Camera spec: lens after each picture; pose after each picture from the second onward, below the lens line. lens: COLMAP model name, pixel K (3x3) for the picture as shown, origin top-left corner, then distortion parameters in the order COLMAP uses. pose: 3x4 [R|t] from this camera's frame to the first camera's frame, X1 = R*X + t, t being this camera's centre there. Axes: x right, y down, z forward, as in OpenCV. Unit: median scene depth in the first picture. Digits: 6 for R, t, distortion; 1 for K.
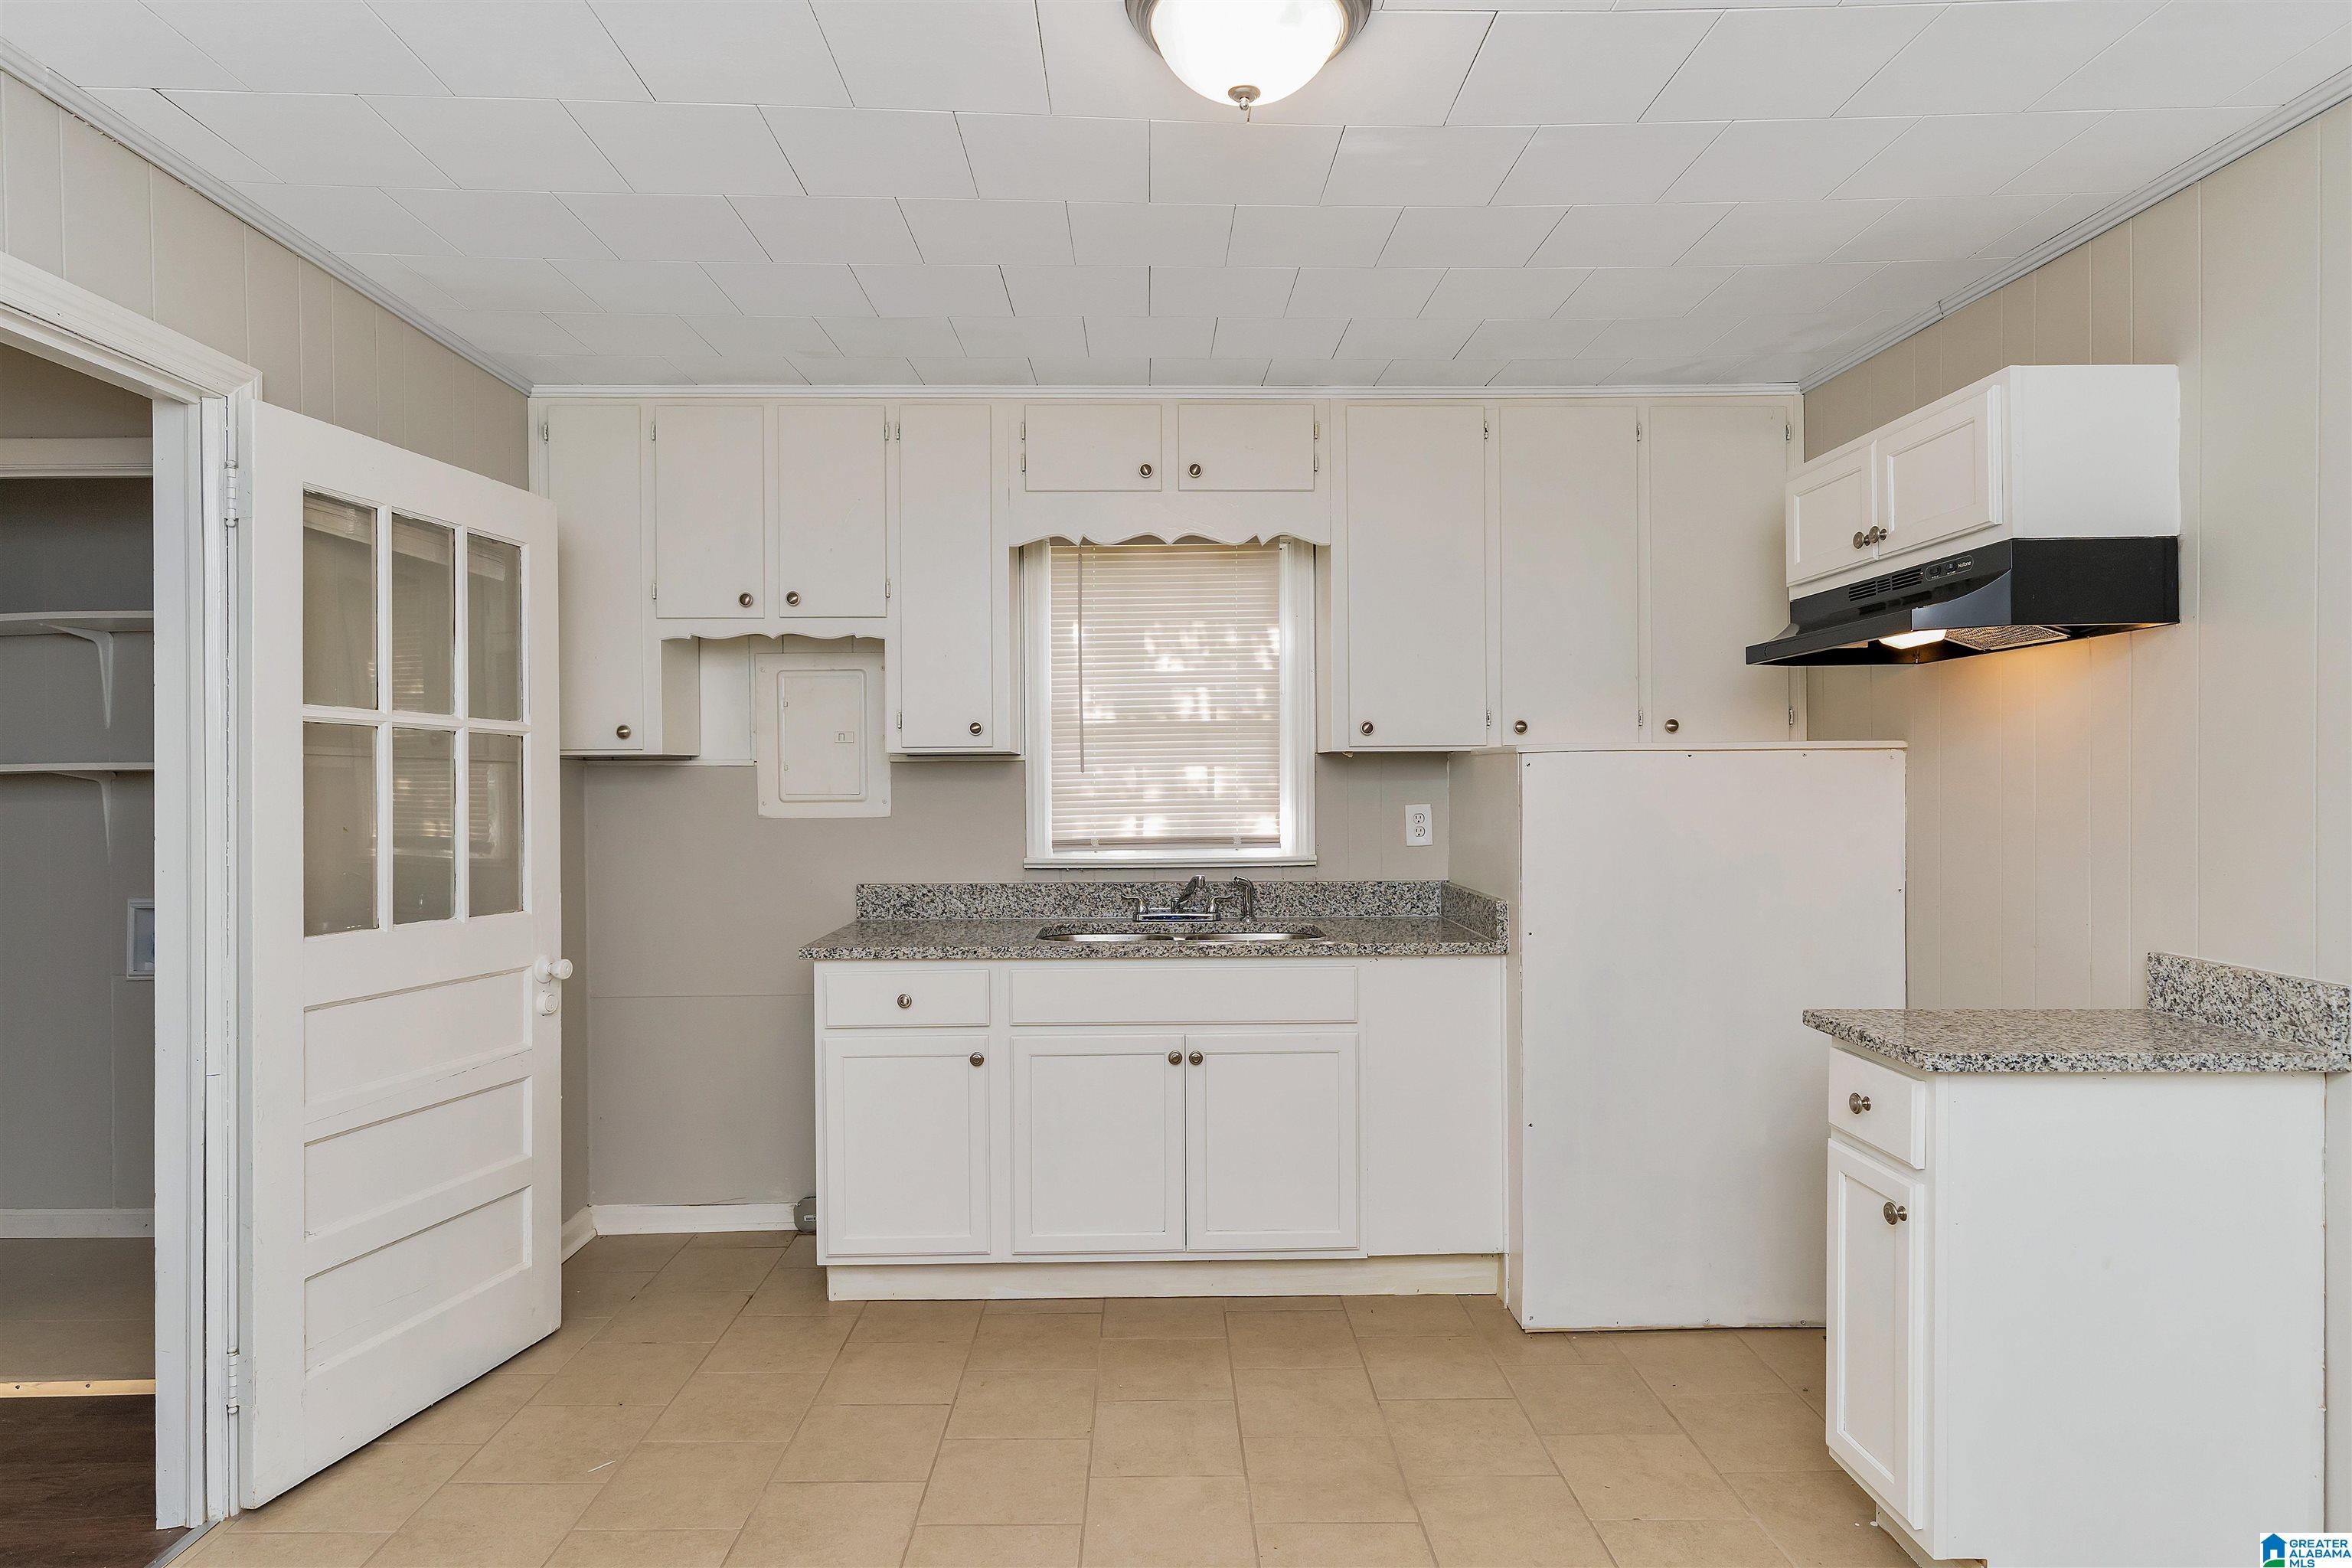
lens RADIAL K [[1272.1, 0, 1176.0], [0, 1272.1, 784.0], [0, 0, 1]] dist [0.000385, 0.001748]
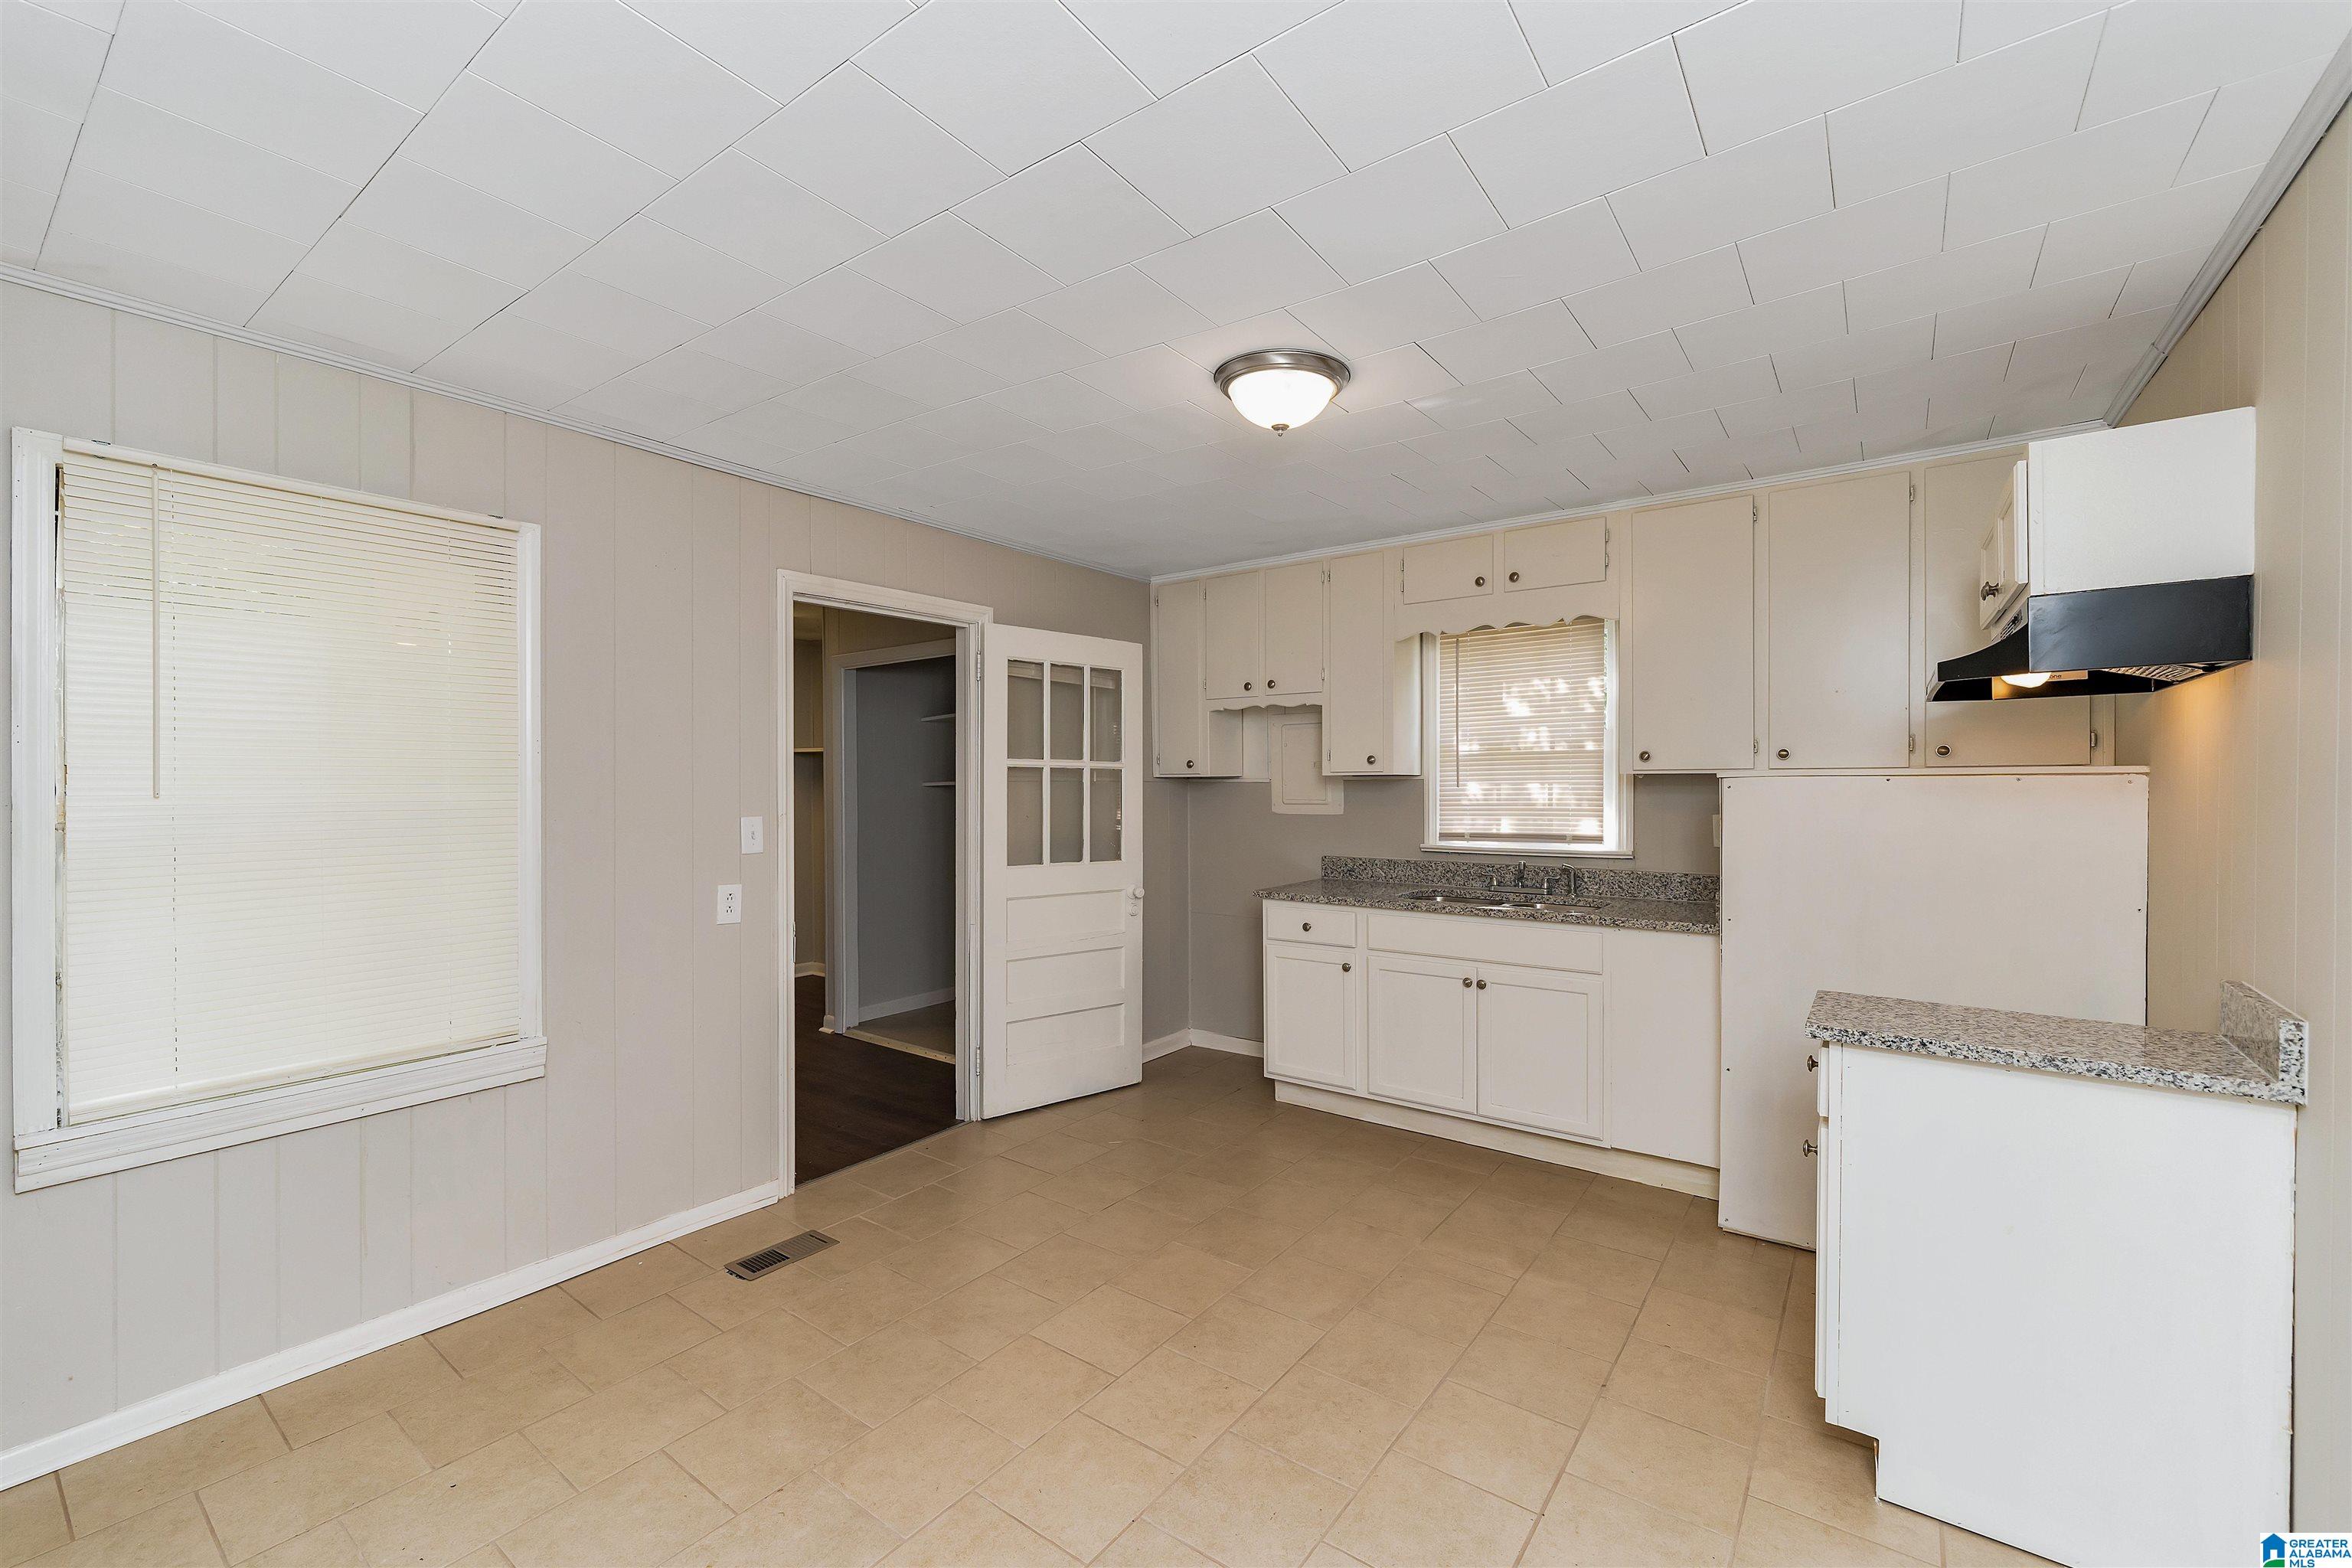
lens RADIAL K [[967.0, 0, 1176.0], [0, 967.0, 784.0], [0, 0, 1]] dist [-0.000917, -0.000282]
pose [[0.792866, 0.004052, -0.609383, 0.378182], [-0.001623, 0.999988, 0.004538, -0.019077], [0.609394, -0.002609, 0.792863, -0.092115]]
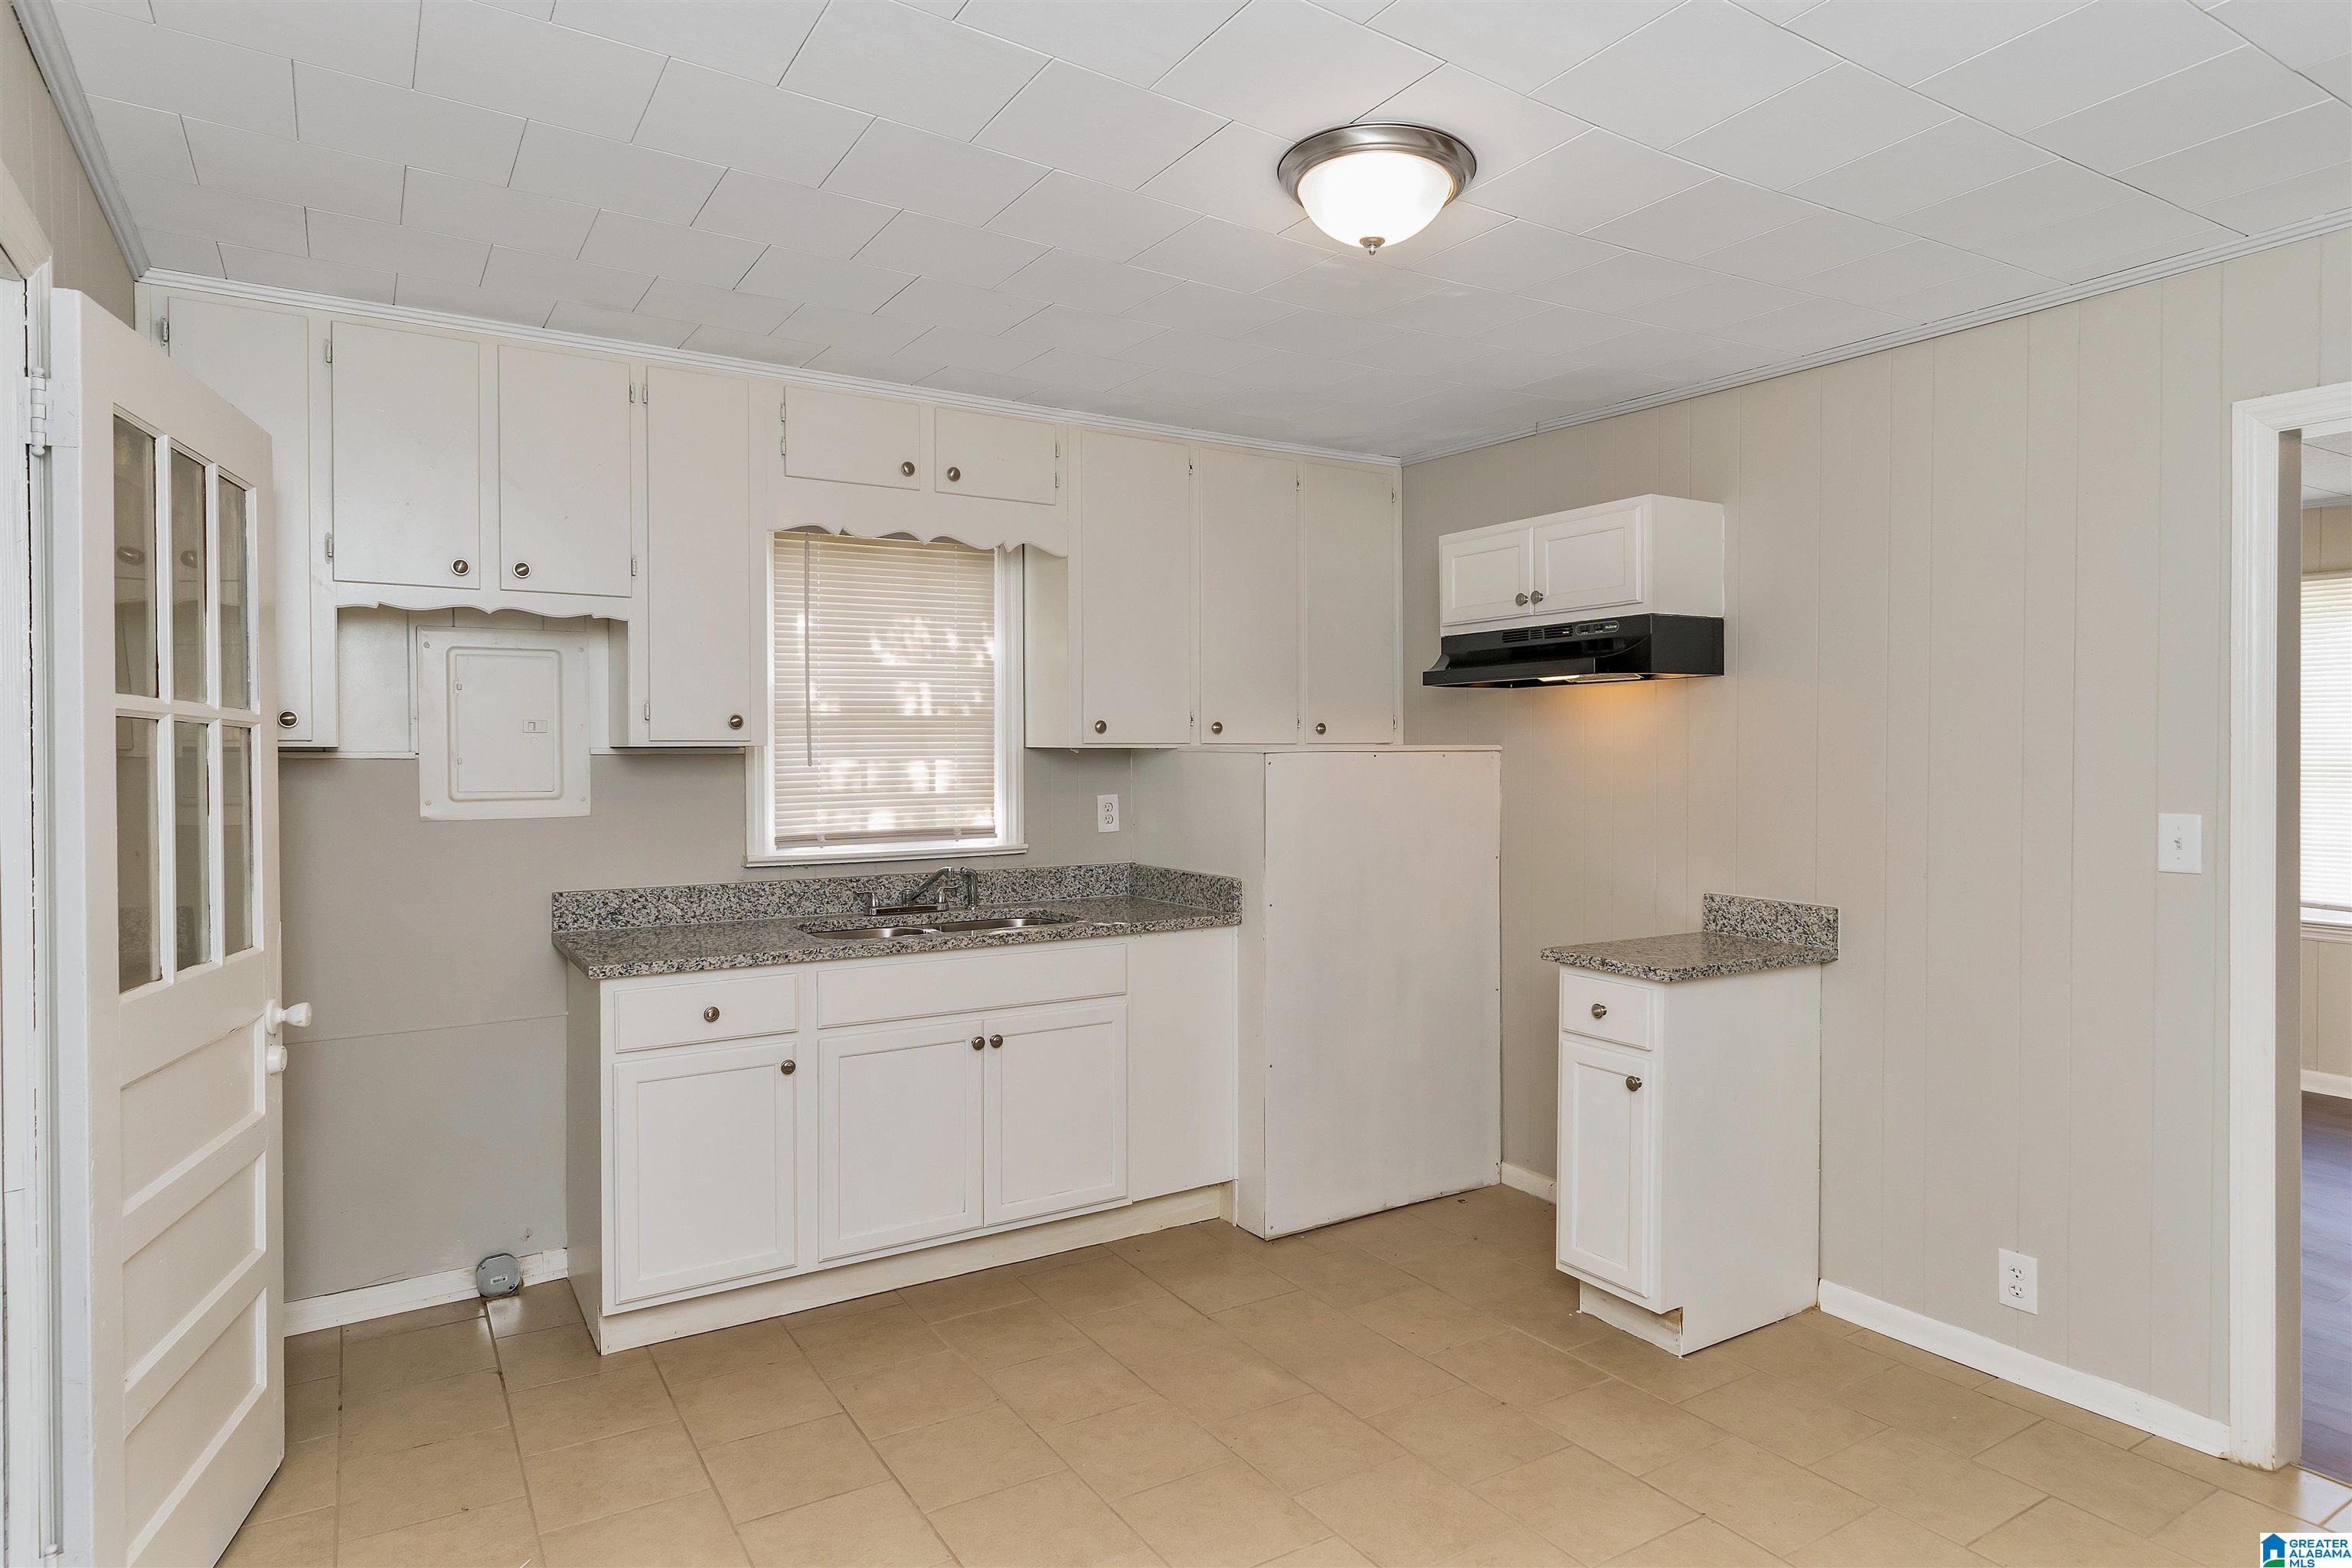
lens RADIAL K [[1302.0, 0, 1179.1], [0, 1302.0, 765.1], [0, 0, 1]] dist [-0.000339, -0.000300]
pose [[0.858834, -0.000257, 0.512255, -0.369615], [-0.002556, 0.999985, 0.004786, -0.016702], [-0.512248, -0.005420, 0.858820, -0.000268]]
